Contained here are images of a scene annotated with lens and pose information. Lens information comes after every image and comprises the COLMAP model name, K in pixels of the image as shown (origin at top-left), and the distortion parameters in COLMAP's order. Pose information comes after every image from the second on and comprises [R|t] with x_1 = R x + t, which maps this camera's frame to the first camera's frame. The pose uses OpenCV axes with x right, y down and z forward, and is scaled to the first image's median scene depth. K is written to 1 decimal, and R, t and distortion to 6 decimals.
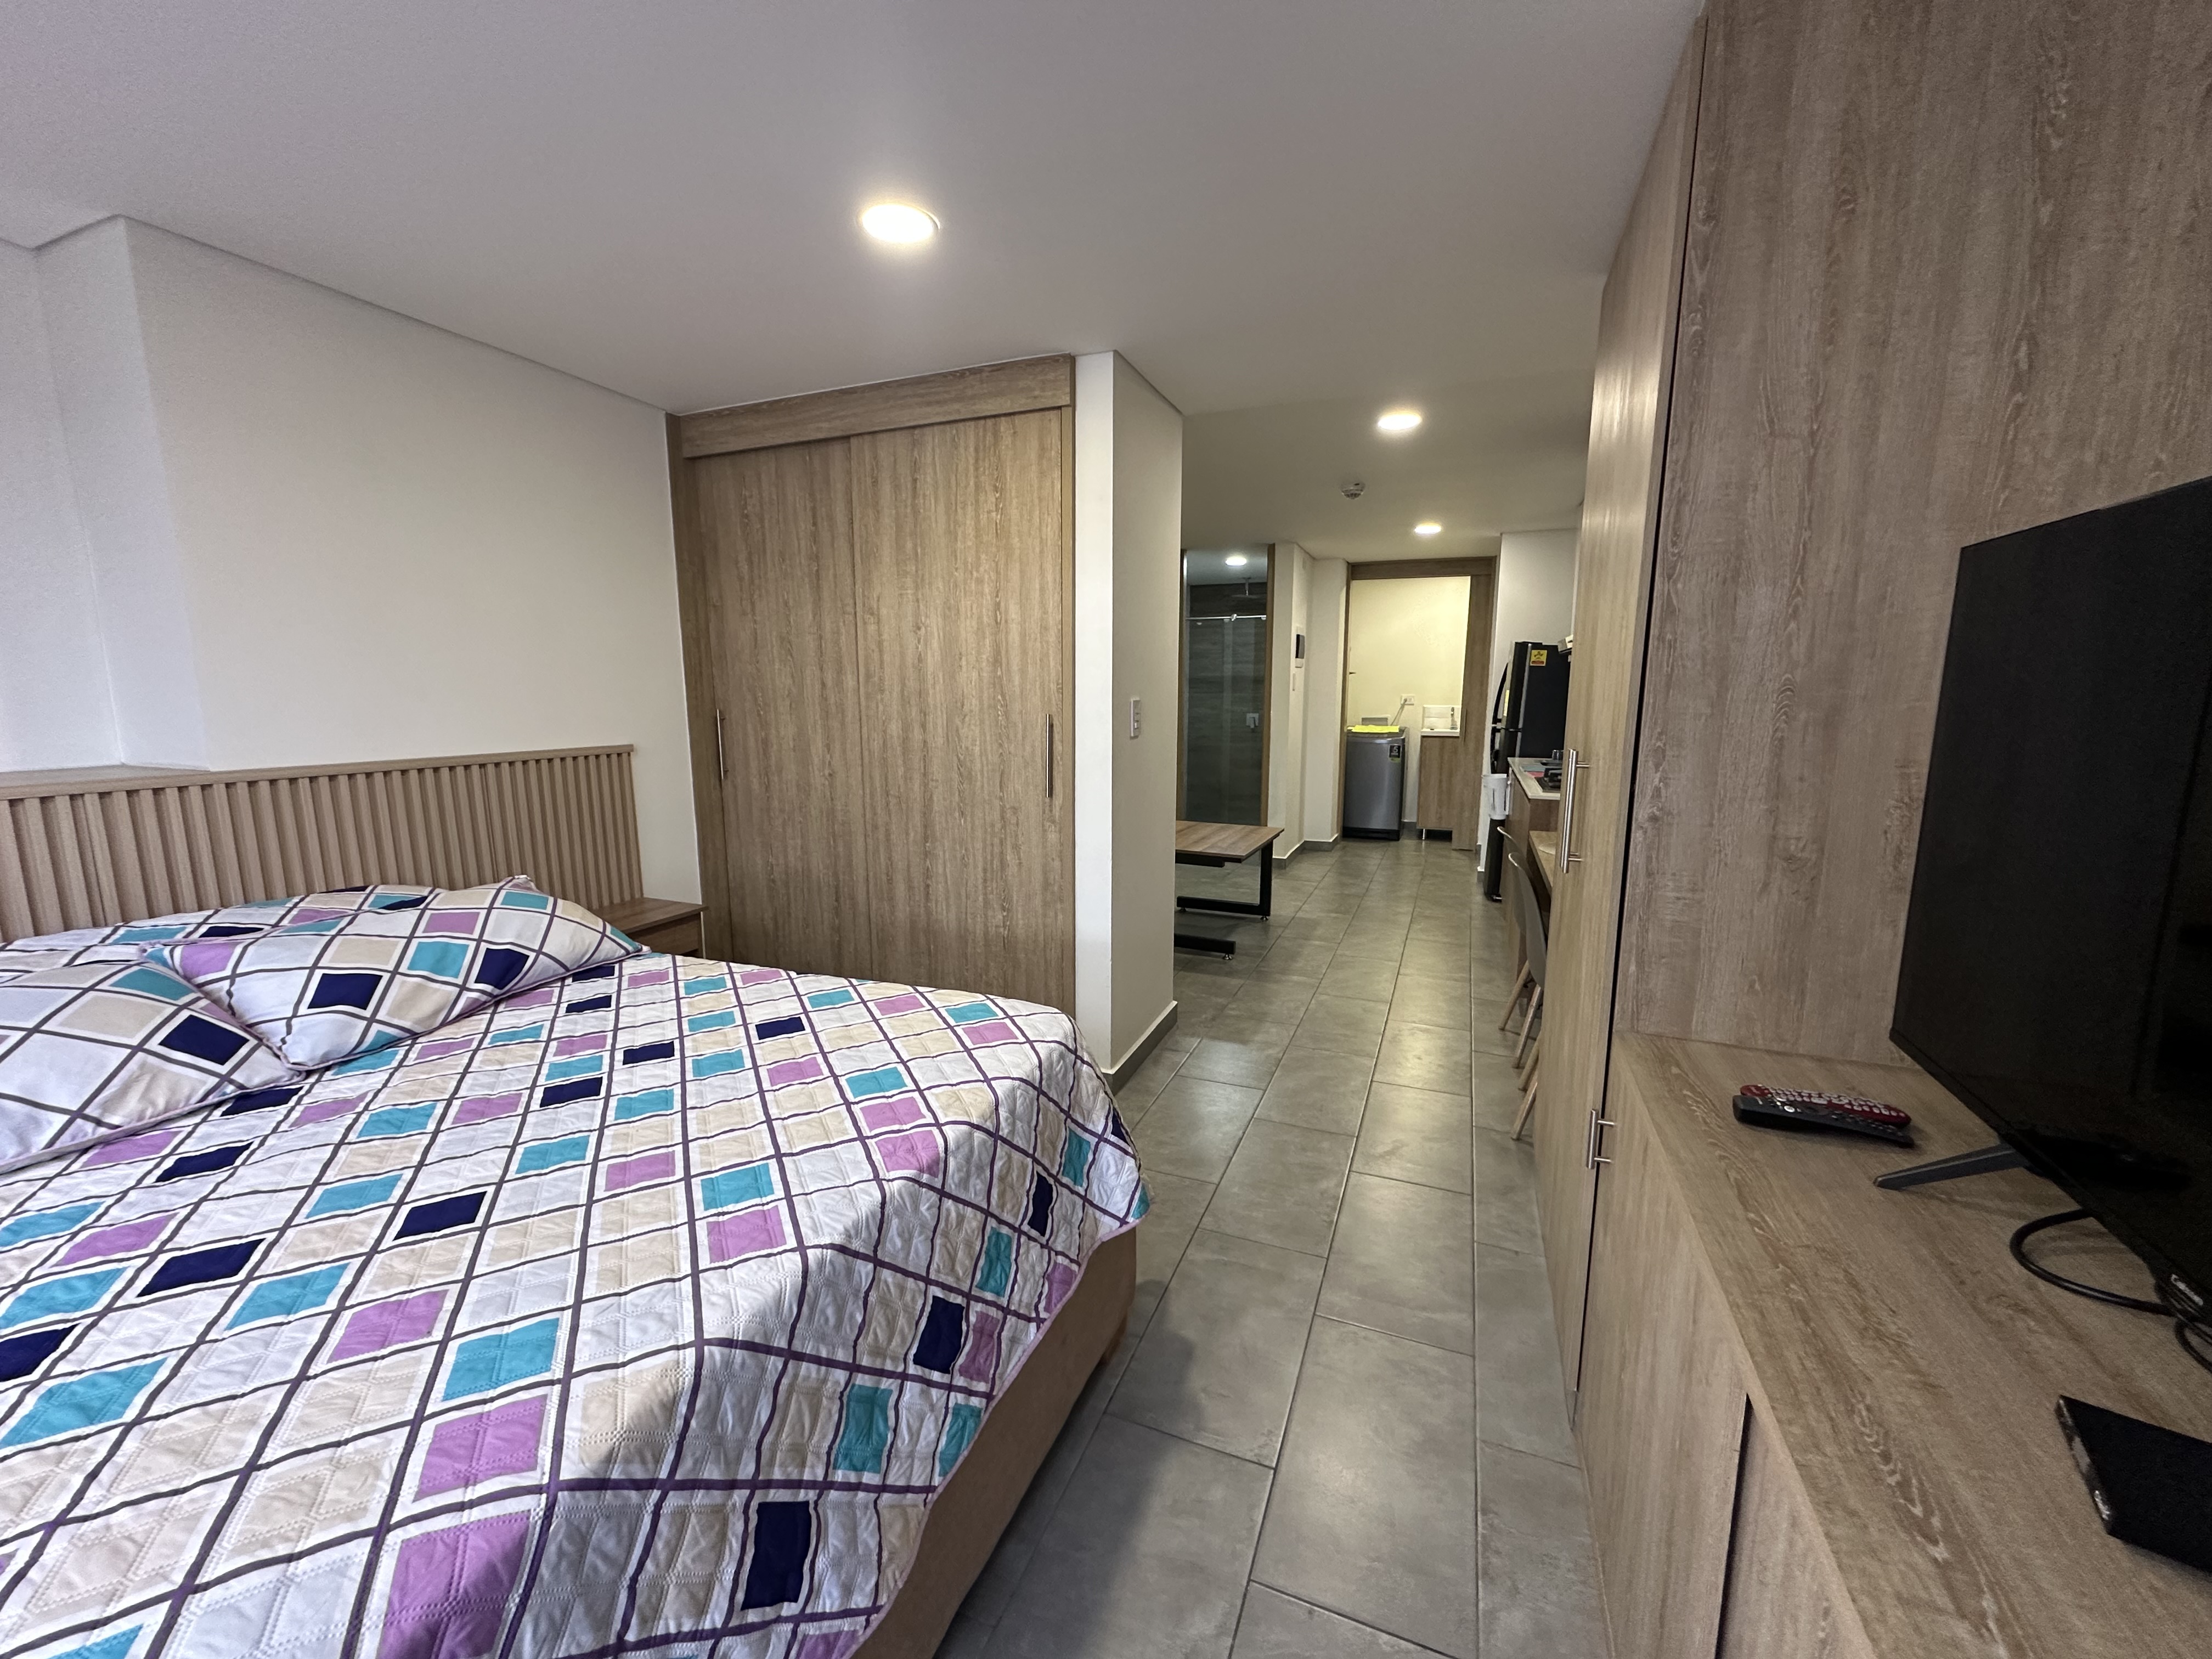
lens RADIAL K [[881.8, 0, 1106.9], [0, 881.8, 826.3], [0, 0, 1]] dist [-0.004739, 0.001308]
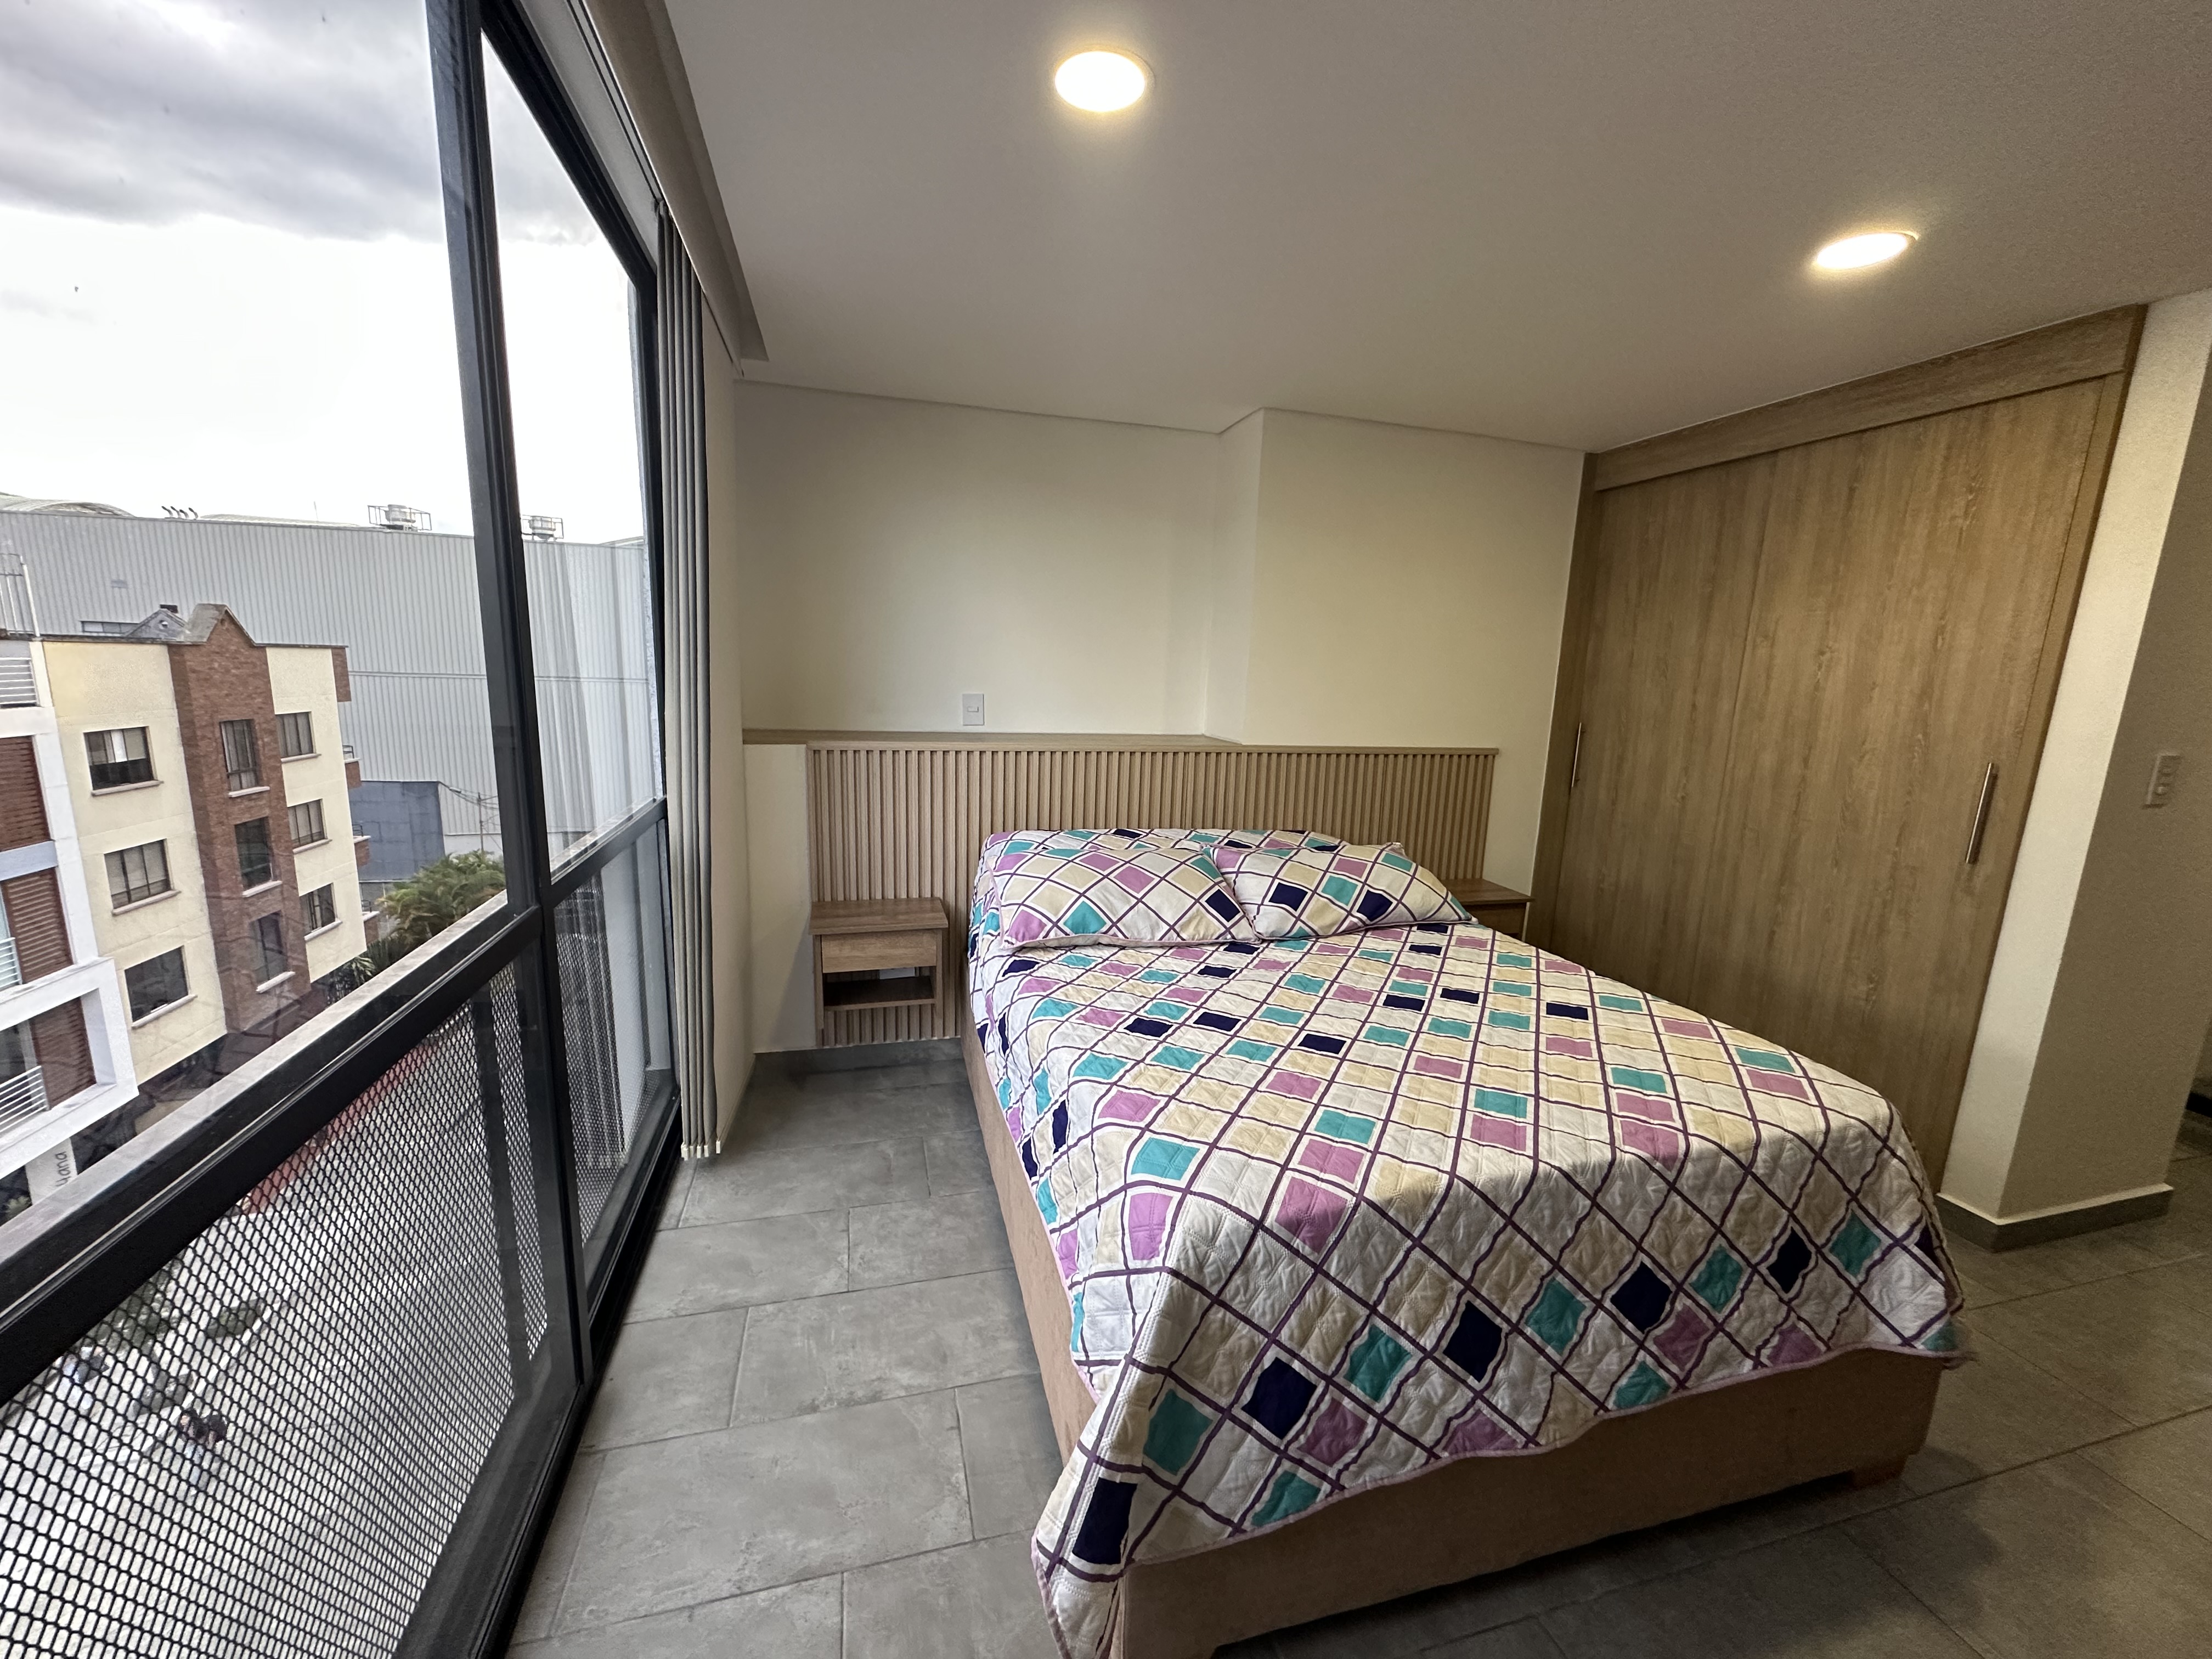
lens RADIAL K [[881.8, 0, 1106.9], [0, 881.8, 826.3], [0, 0, 1]] dist [-0.004739, 0.001308]
pose [[0.607236, 0.165082, -0.777182, 0.113965], [-0.158267, 0.983706, 0.085291, -0.014811], [0.778598, 0.071210, 0.623469, -0.200957]]
